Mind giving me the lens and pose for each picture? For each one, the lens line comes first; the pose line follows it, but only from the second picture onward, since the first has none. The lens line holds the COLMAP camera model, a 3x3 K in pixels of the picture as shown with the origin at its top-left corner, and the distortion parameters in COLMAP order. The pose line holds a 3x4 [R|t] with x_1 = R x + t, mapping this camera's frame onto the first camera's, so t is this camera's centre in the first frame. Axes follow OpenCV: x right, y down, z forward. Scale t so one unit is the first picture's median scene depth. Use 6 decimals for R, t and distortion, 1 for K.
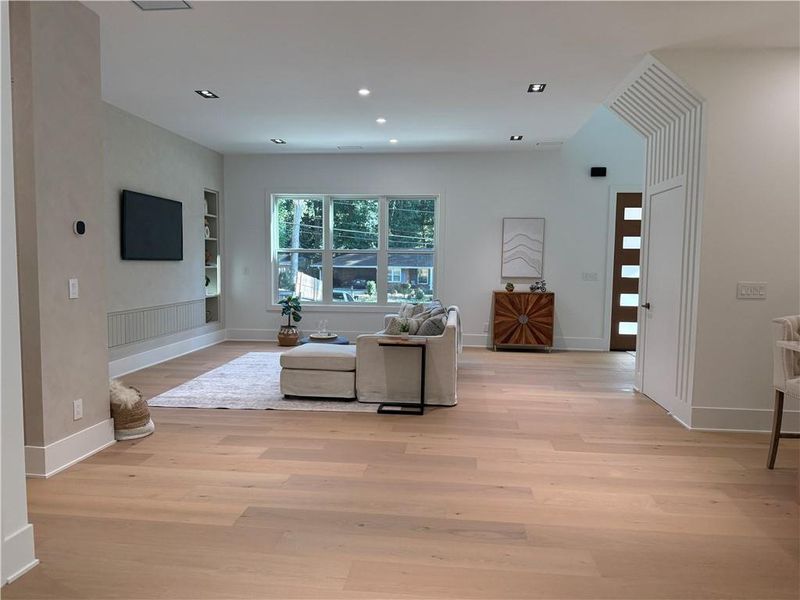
lens RADIAL K [[560.7, 0, 398.8], [0, 560.7, 303.6], [0, 0, 1]] dist [0.102851, -0.163040]
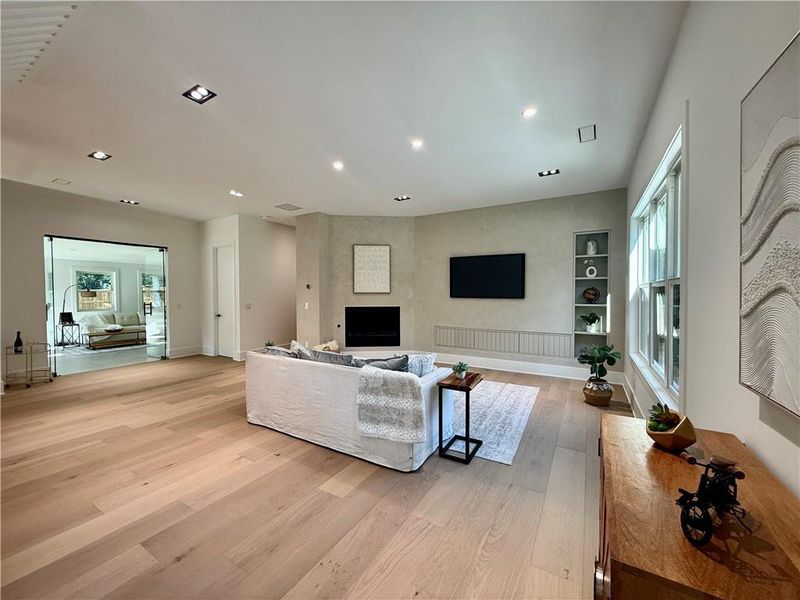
lens RADIAL K [[318.1, 0, 398.2], [0, 318.1, 299.8], [0, 0, 1]] dist [-0.000777, 0.000096]
pose [[-0.413444, 0.004589, -0.910518, 0.389557], [-0.077229, 0.996207, 0.040088, -0.081324], [0.907248, 0.086892, -0.411522, 1.045989]]
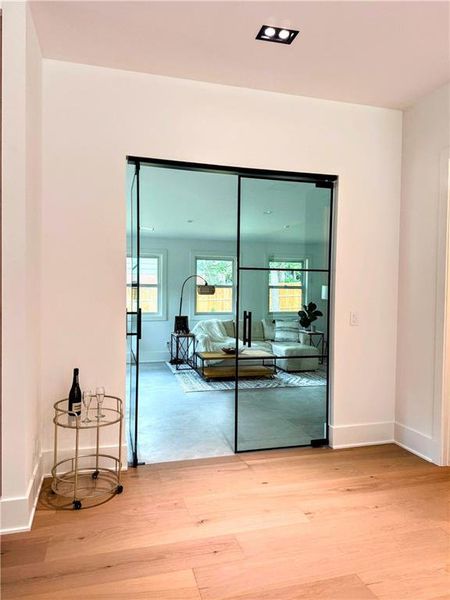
lens RADIAL K [[420.5, 0, 223.0], [0, 420.5, 301.9], [0, 0, 1]] dist [0.102851, -0.163040]
pose [[-0.924824, -0.015289, -0.380087, 0.153901], [-0.055145, 0.994025, 0.094193, -0.039464], [0.376376, 0.108072, -0.920142, 0.507696]]
